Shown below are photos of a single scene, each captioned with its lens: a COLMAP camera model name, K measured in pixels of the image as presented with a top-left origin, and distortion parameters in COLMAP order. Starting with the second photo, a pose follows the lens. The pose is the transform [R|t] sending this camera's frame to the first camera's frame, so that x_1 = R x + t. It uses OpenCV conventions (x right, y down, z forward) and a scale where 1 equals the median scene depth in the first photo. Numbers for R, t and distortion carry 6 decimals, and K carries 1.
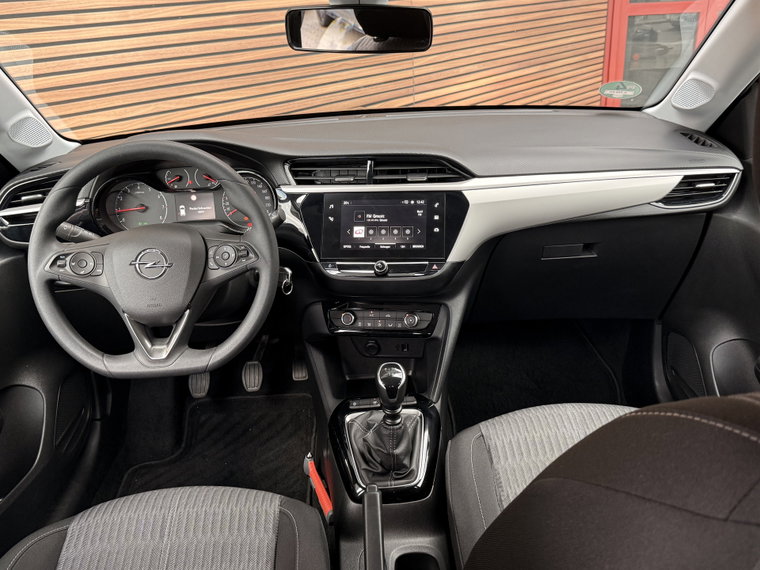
lens RADIAL K [[699.9, 0, 394.3], [0, 699.9, 281.1], [0, 0, 1]] dist [0.026057, 0.000000]
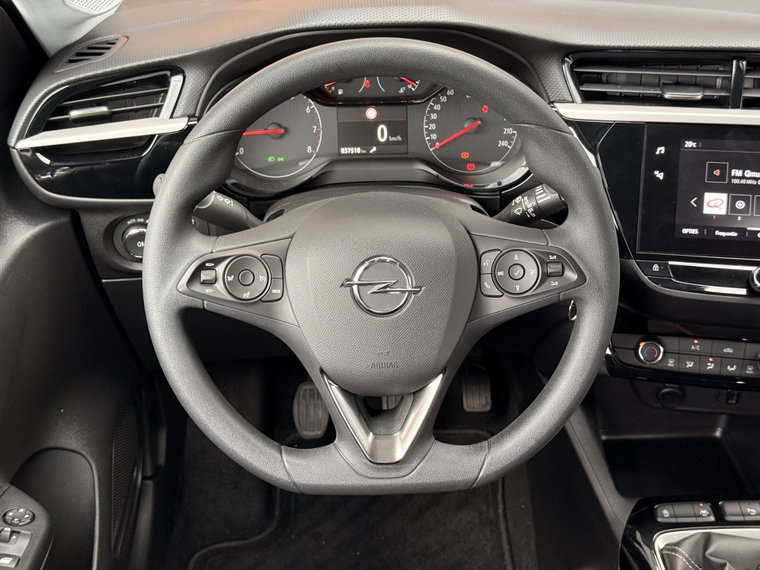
lens RADIAL K [[1083.2, 0, 373.6], [0, 1083.2, 287.6], [0, 0, 1]] dist [0.131946, 0.000000]
pose [[0.998895, 0.042473, -0.020140, -0.283599], [-0.039094, 0.988543, 0.145788, -0.117477], [0.026101, -0.144840, 0.989111, 0.179168]]
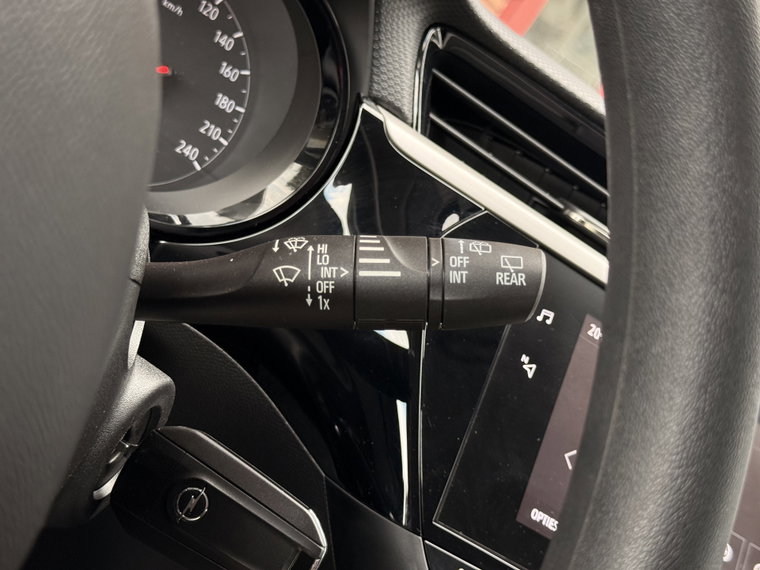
lens RADIAL K [[1083.2, 0, 377.9], [0, 1083.2, 286.7], [0, 0, 1]] dist [0.131946, 0.000000]
pose [[0.761895, 0.492473, 0.420697, -0.285170], [-0.448777, 0.869727, -0.205364, -0.019360], [-0.467028, -0.032333, 0.883651, 0.722212]]
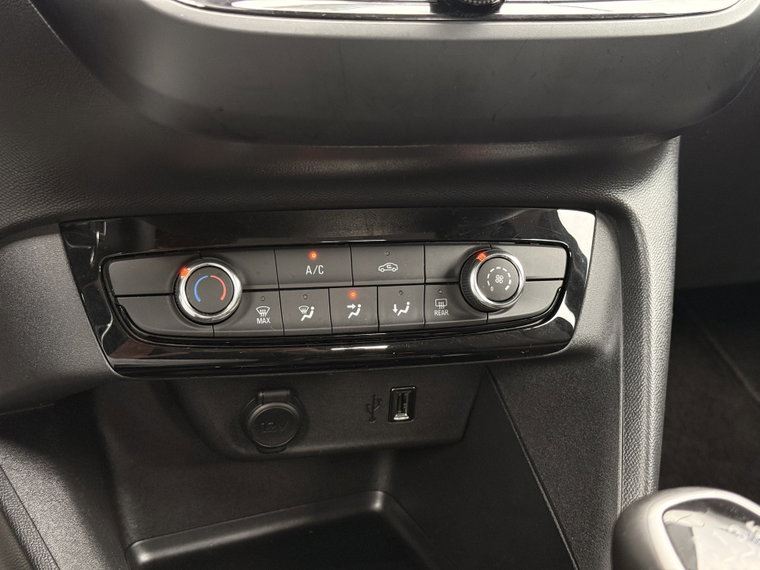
lens RADIAL K [[1083.2, 0, 383.7], [0, 1083.2, 289.6], [0, 0, 1]] dist [0.131946, 0.000000]
pose [[0.936259, -0.046791, 0.348182, -0.141261], [0.054369, 0.998449, -0.012019, 0.064772], [-0.347079, 0.030183, 0.937350, 0.719617]]
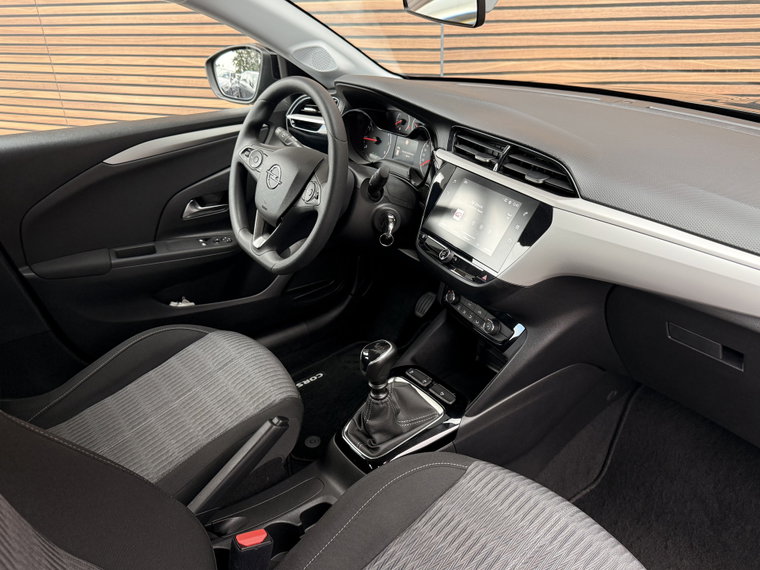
lens RADIAL K [[670.3, 0, 380.3], [0, 670.3, 287.2], [0, 0, 1]] dist [0.015731, 0.005738]
pose [[0.551159, 0.406966, -0.728425, 0.592238], [-0.339681, 0.906813, 0.249612, -0.169032], [0.762129, 0.109855, 0.638037, 0.343930]]
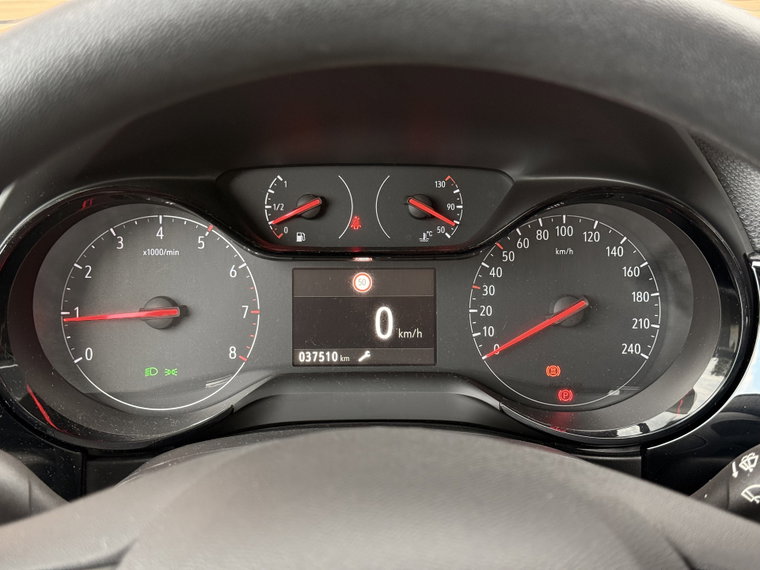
lens RADIAL K [[1083.2, 0, 376.6], [0, 1083.2, 285.9], [0, 0, 1]] dist [0.131946, 0.000000]
pose [[0.998451, 0.055512, -0.003710, -0.302095], [-0.055581, 0.992310, -0.110592, -0.079206], [-0.002457, 0.110627, 0.993859, 0.648903]]
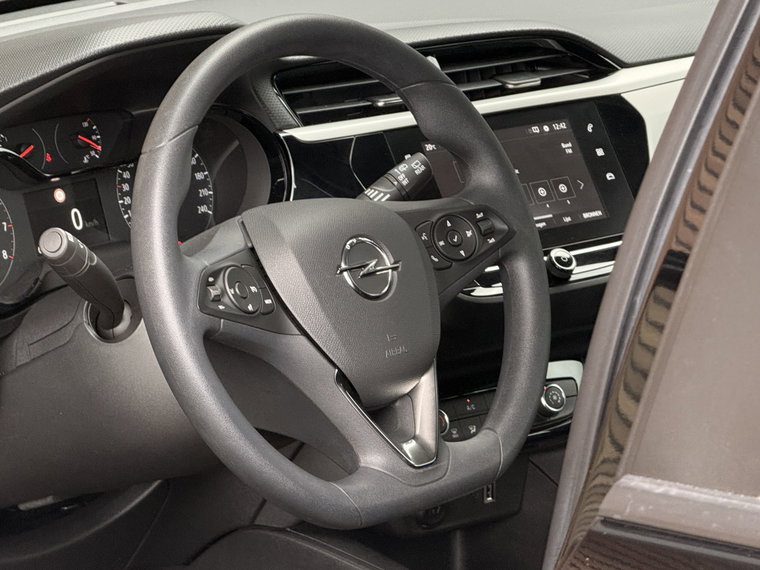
lens RADIAL K [[3228.0, 0, 382.3], [0, 3228.0, 286.0], [0, 0, 1]] dist [0.328148, 0.000000]
pose [[0.738352, -0.130556, 0.661658, -1.481760], [0.254730, 0.962398, -0.094359, 0.161861], [-0.624459, 0.238214, 0.743845, -0.500335]]
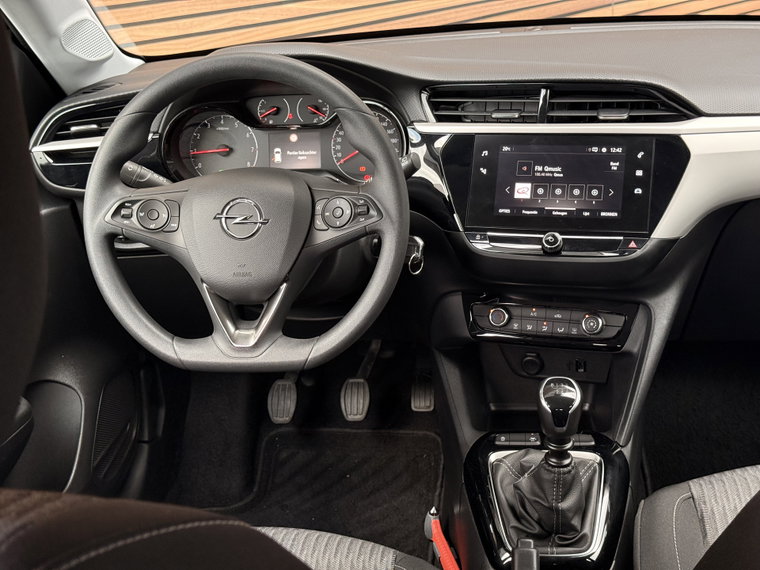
lens RADIAL K [[1083.2, 0, 374.5], [0, 1083.2, 288.5], [0, 0, 1]] dist [0.131946, 0.000000]
pose [[0.983917, 0.051795, -0.170949, -0.005339], [-0.053547, 0.998549, -0.005654, 0.040897], [0.170409, 0.014717, 0.985264, -0.091585]]
